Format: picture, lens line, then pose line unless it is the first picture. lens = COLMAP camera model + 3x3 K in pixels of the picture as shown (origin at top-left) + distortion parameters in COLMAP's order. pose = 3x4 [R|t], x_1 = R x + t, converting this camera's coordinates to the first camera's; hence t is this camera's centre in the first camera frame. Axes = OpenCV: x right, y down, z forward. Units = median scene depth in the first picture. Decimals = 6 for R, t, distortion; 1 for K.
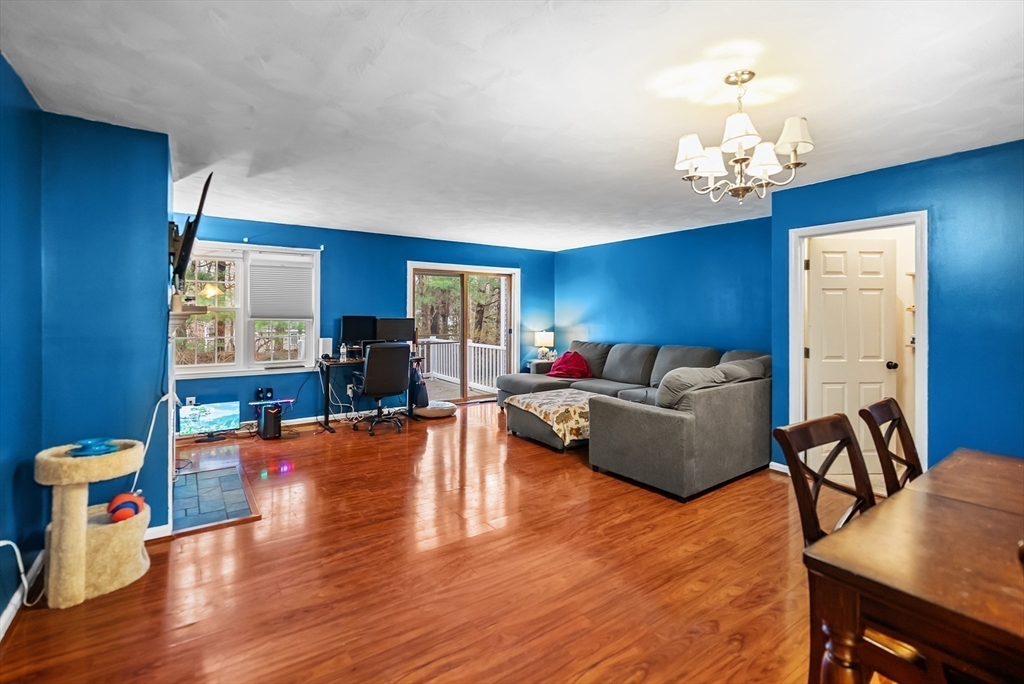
lens RADIAL K [[466.9, 0, 495.6], [0, 466.9, 315.0], [0, 0, 1]] dist [0.000574, 0.000686]
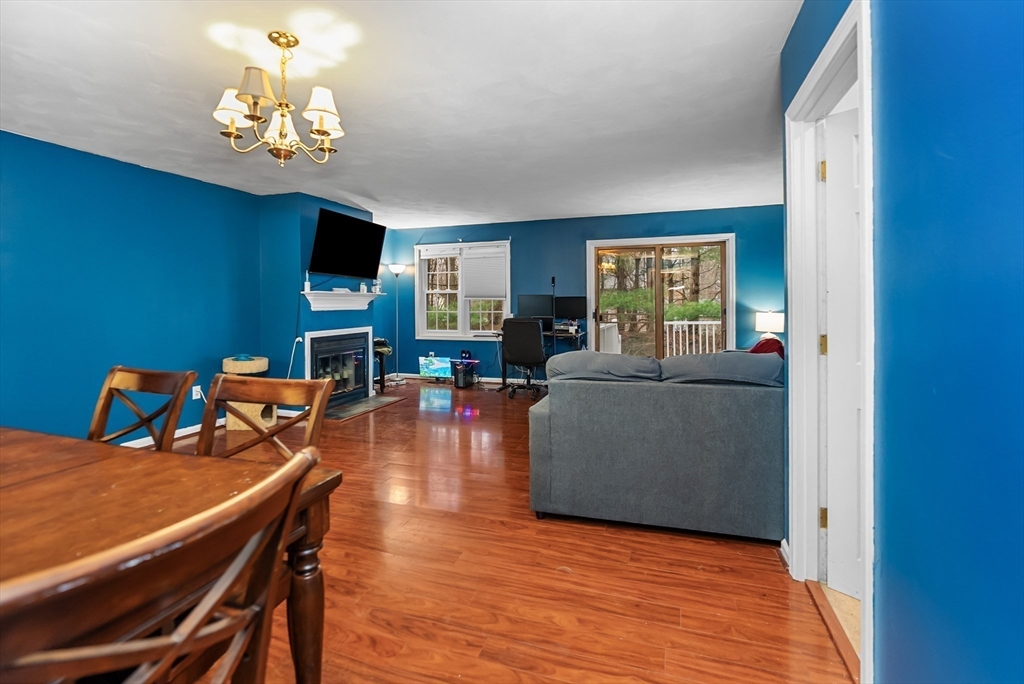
lens RADIAL K [[466.9, 0, 509.5], [0, 466.9, 302.5], [0, 0, 1]] dist [0.000574, 0.000686]
pose [[0.591540, -0.006457, -0.806250, 0.667977], [0.006159, 0.999975, -0.003489, 0.026752], [0.806252, -0.002902, 0.591565, 0.328121]]
